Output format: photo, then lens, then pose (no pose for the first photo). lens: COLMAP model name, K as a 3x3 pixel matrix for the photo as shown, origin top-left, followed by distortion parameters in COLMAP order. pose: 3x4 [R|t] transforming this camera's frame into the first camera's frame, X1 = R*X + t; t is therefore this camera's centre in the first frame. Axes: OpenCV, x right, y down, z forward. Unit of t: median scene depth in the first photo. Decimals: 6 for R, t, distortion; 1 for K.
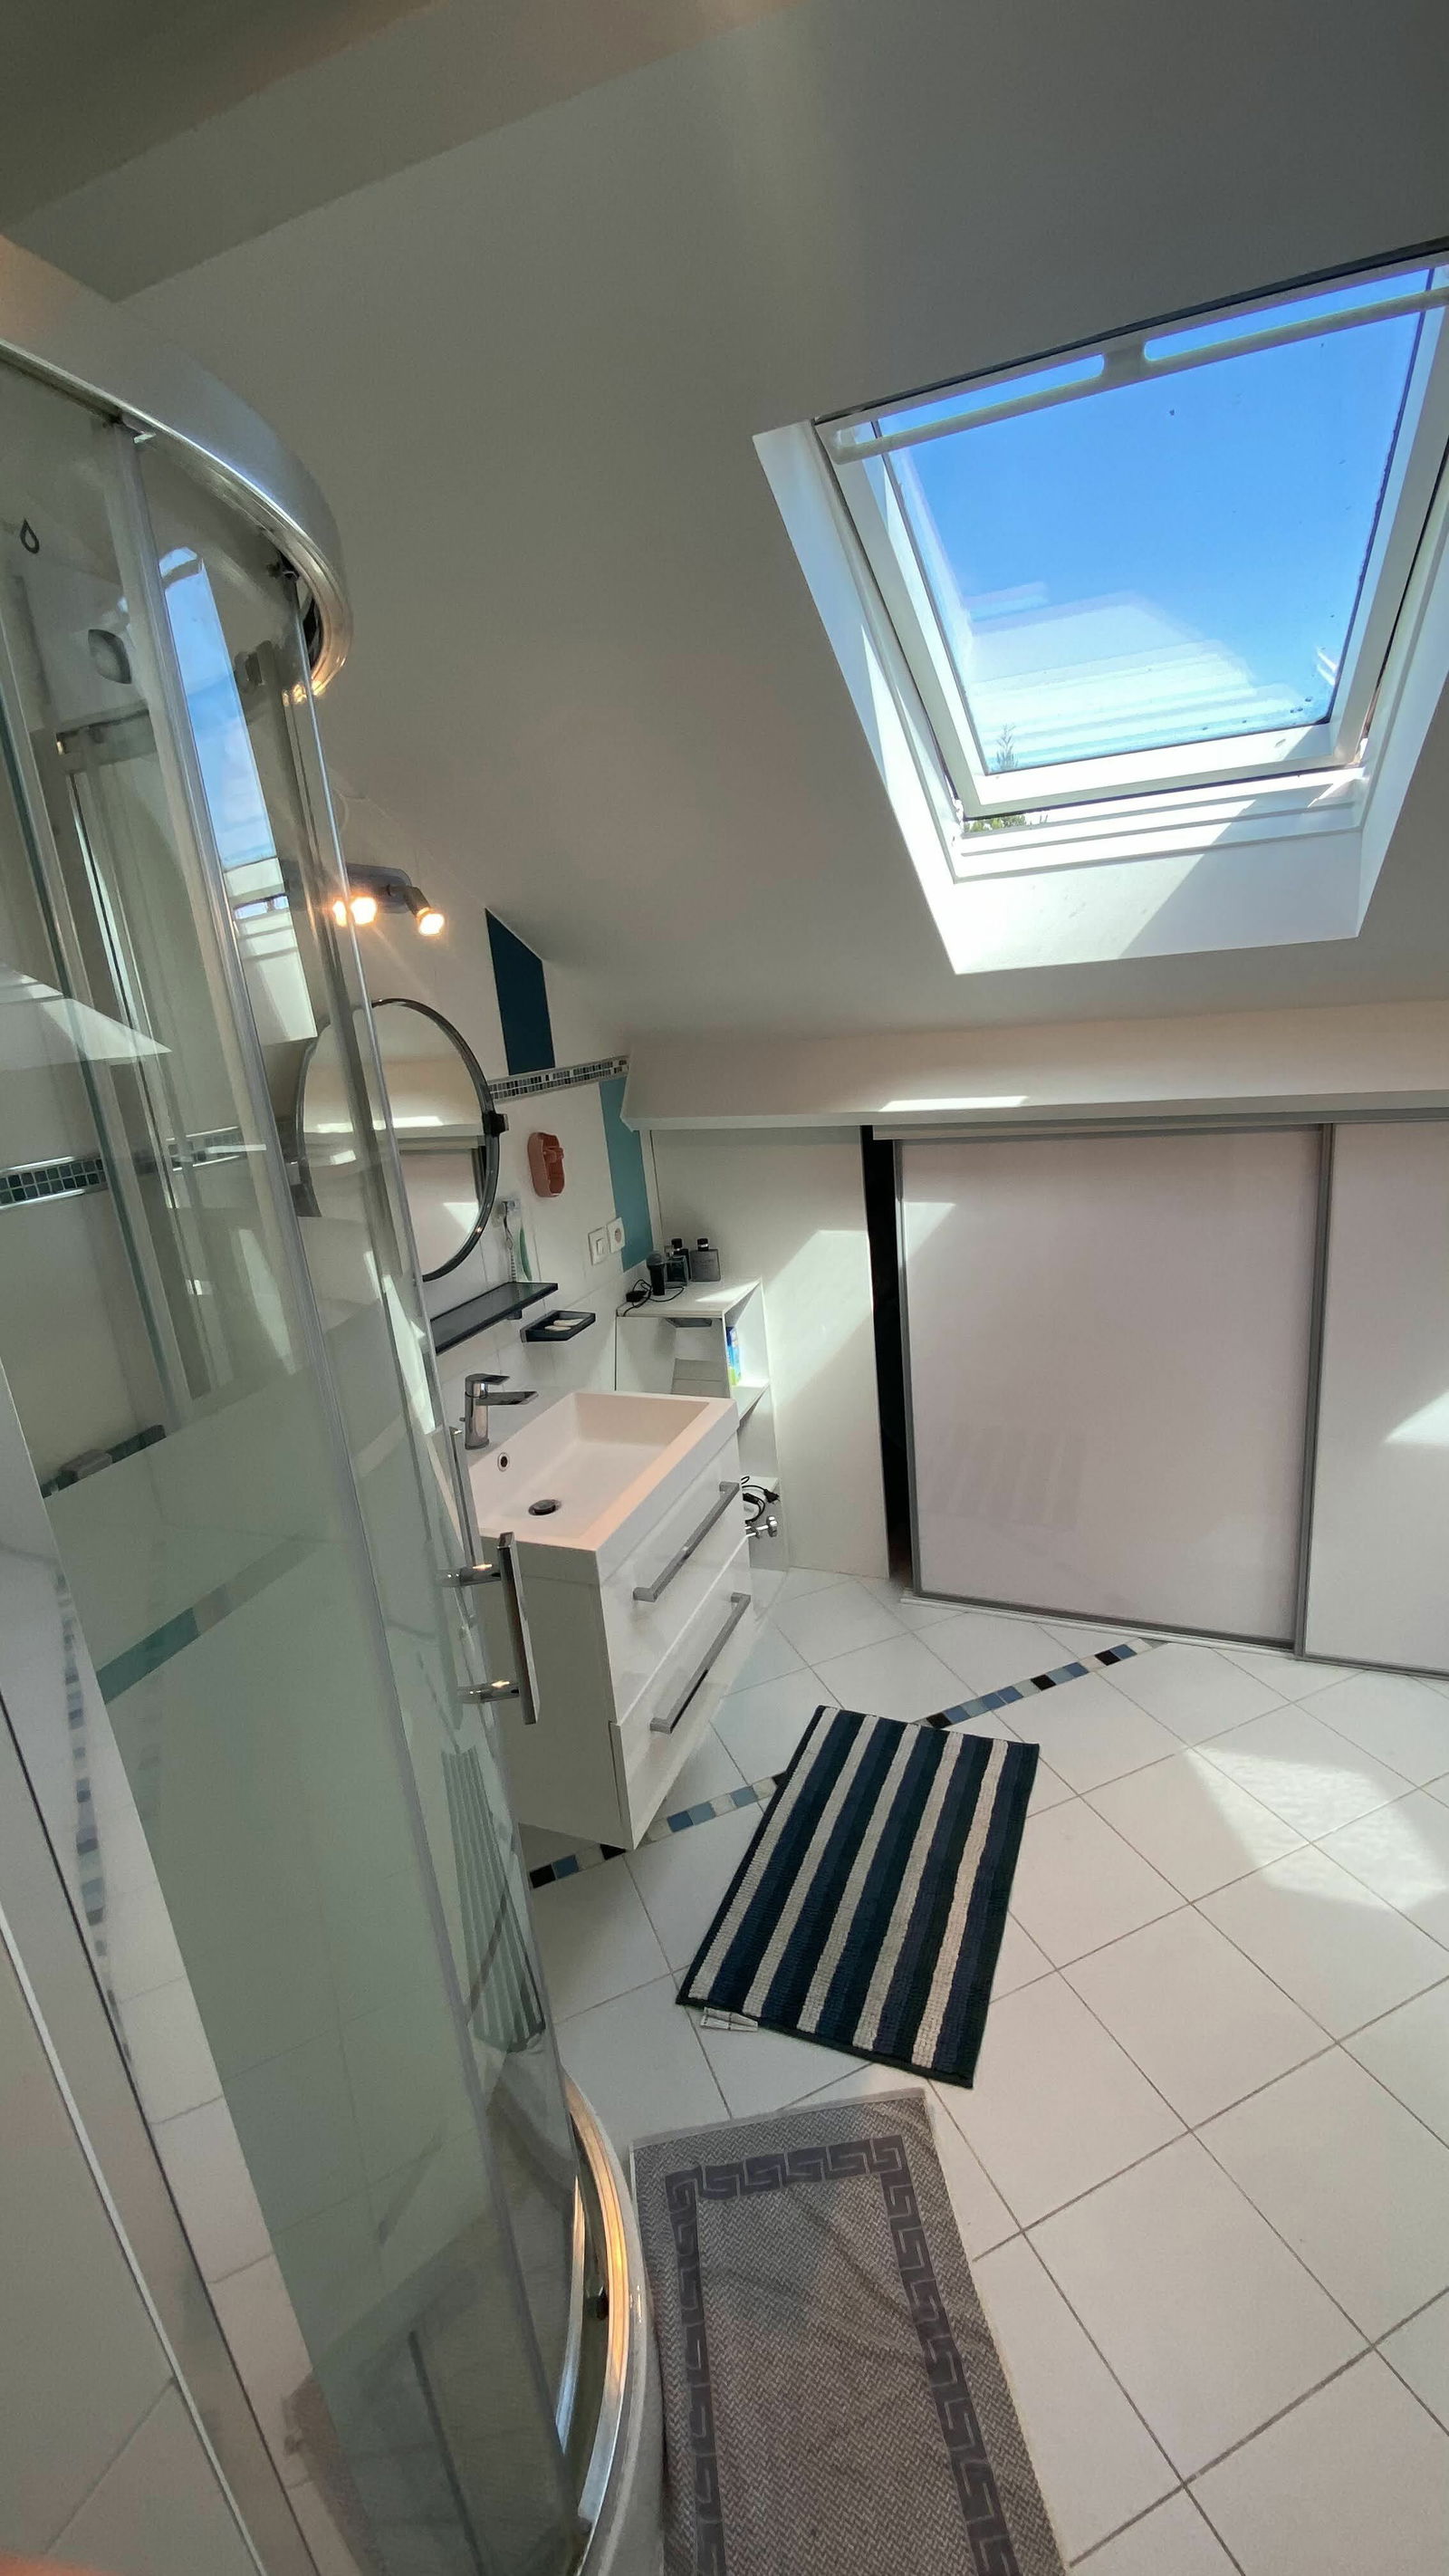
lens RADIAL K [[1021.3, 0, 724.5], [0, 1021.3, 1288.0], [0, 0, 1]] dist [-0.000056, -0.000057]
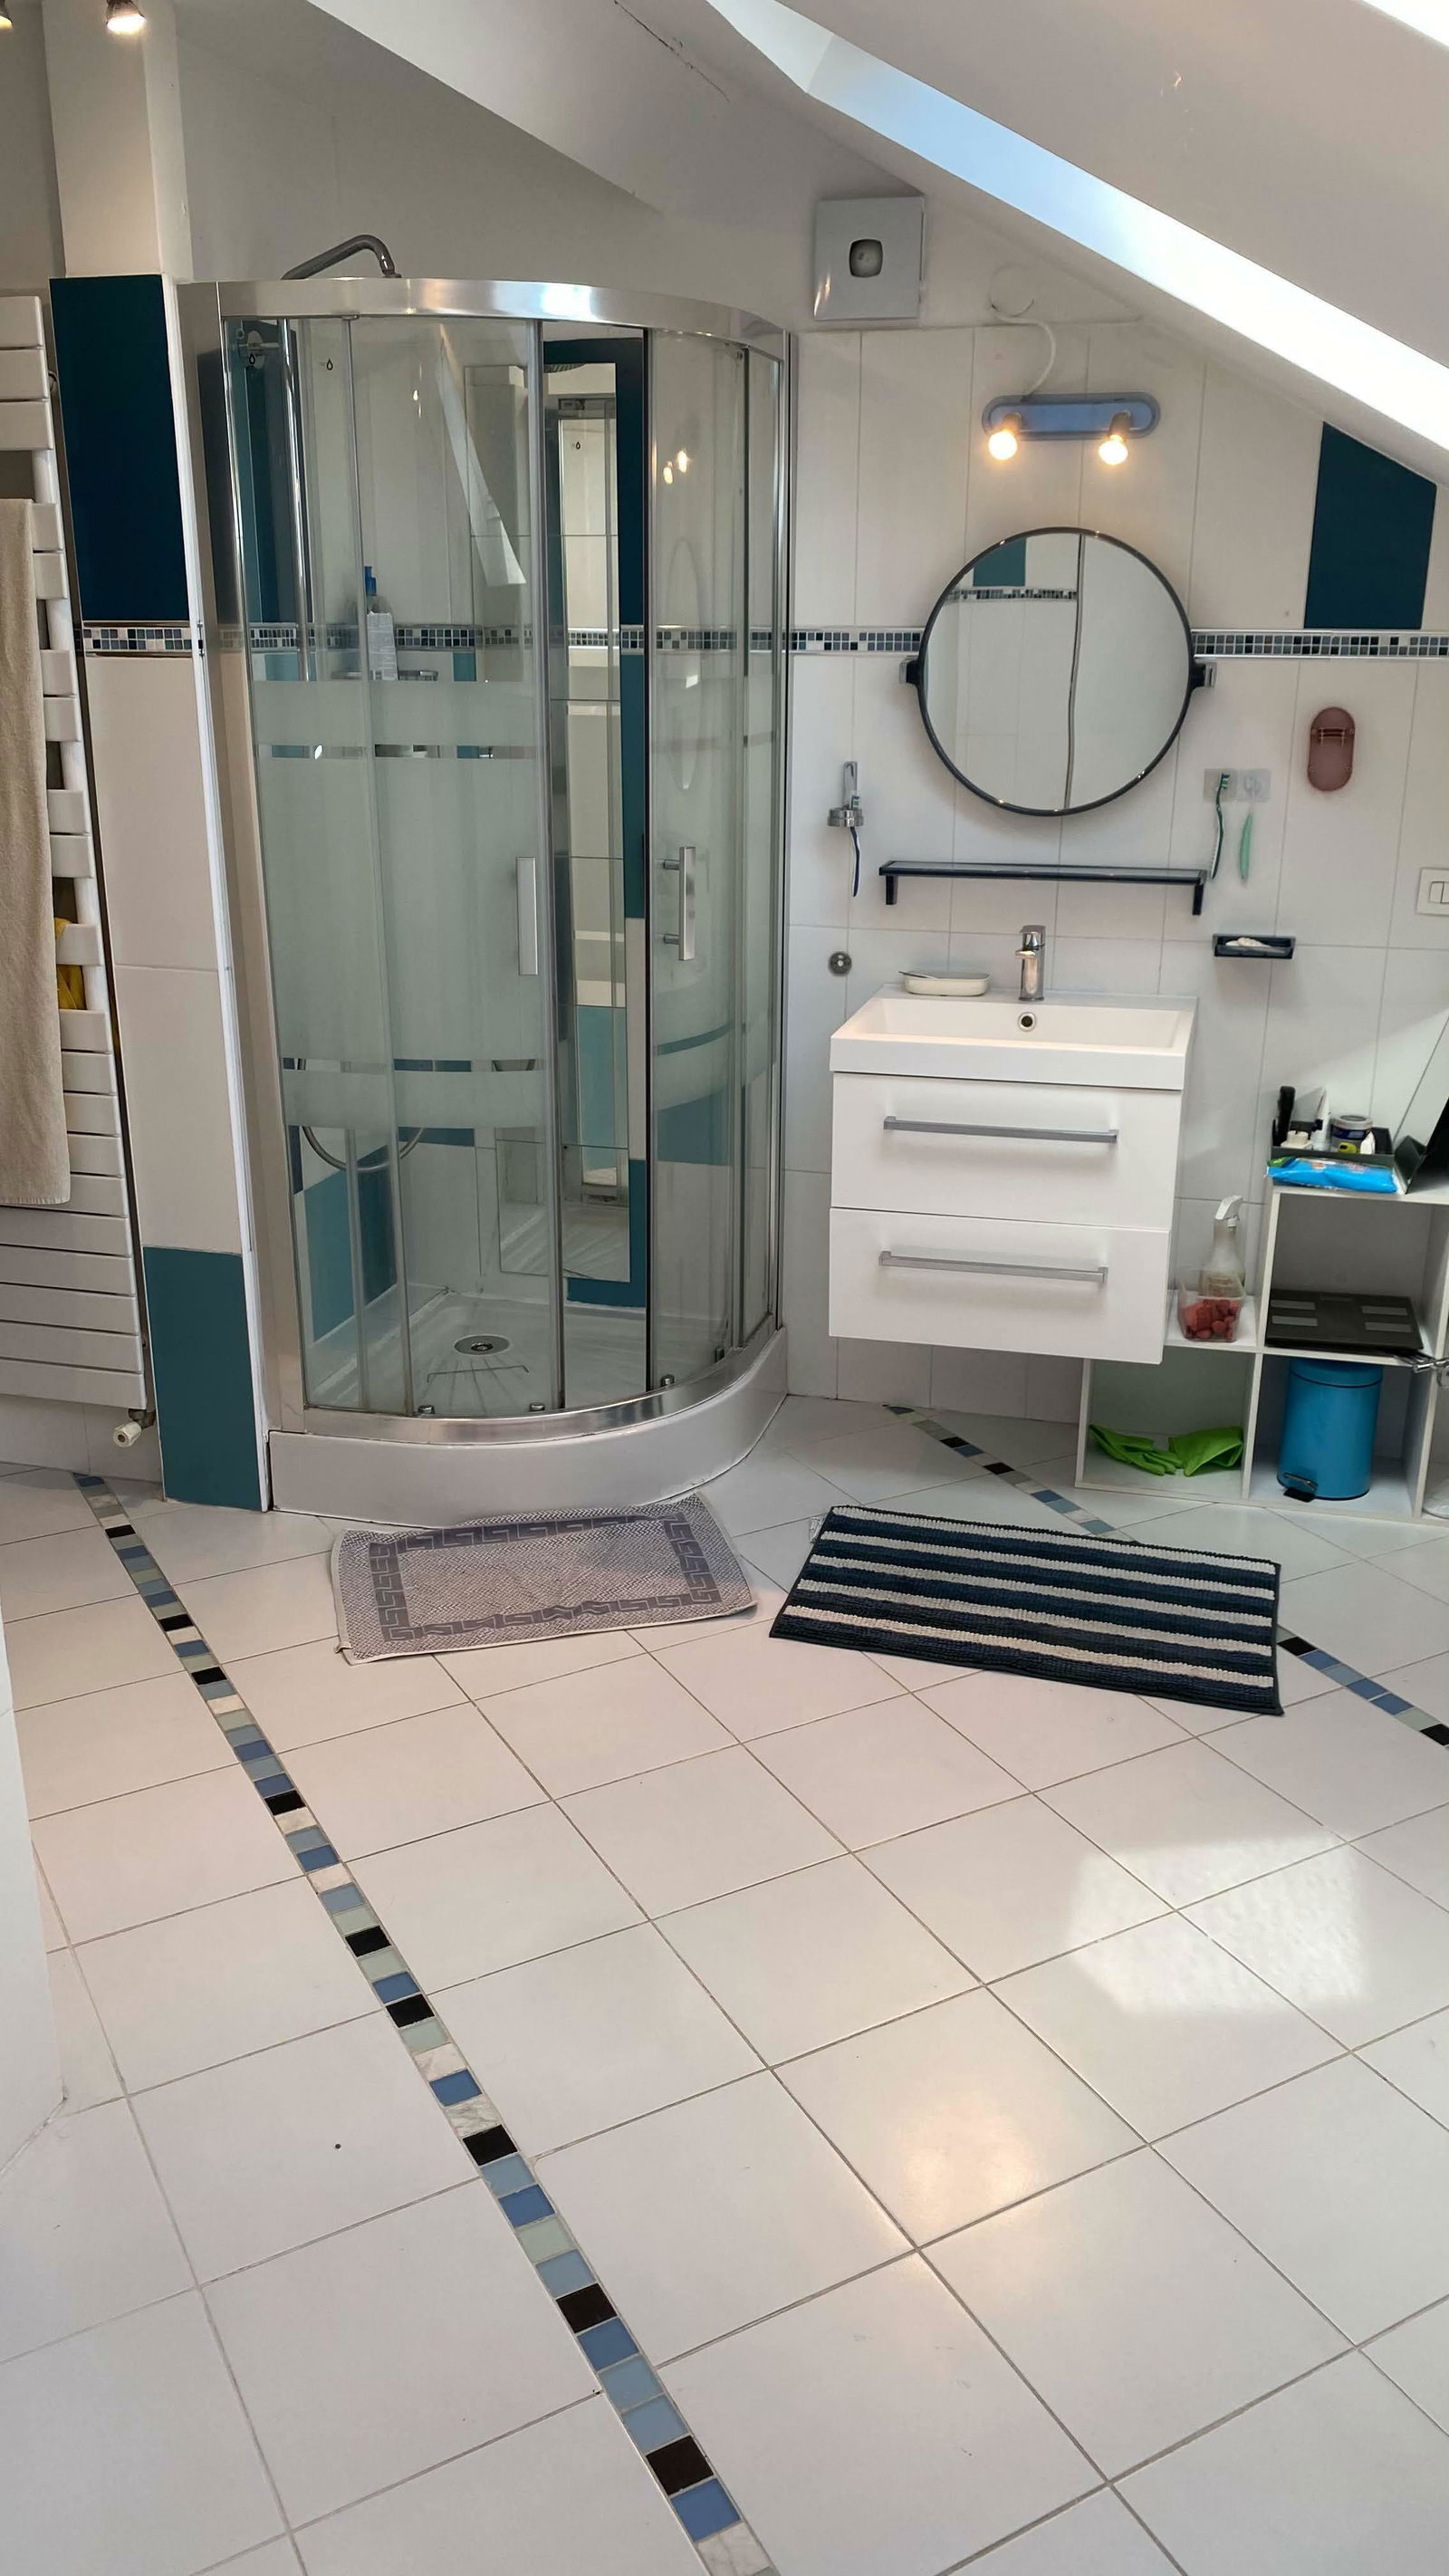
lens RADIAL K [[1982.1, 0, 807.4], [0, 1982.1, 1292.2], [0, 0, 1]] dist [0.004137, -0.000278]
pose [[0.145462, 0.401642, -0.904170, 1.473809], [-0.287068, 0.891709, 0.349924, -0.185621], [0.946801, 0.208658, 0.245009, 0.361437]]
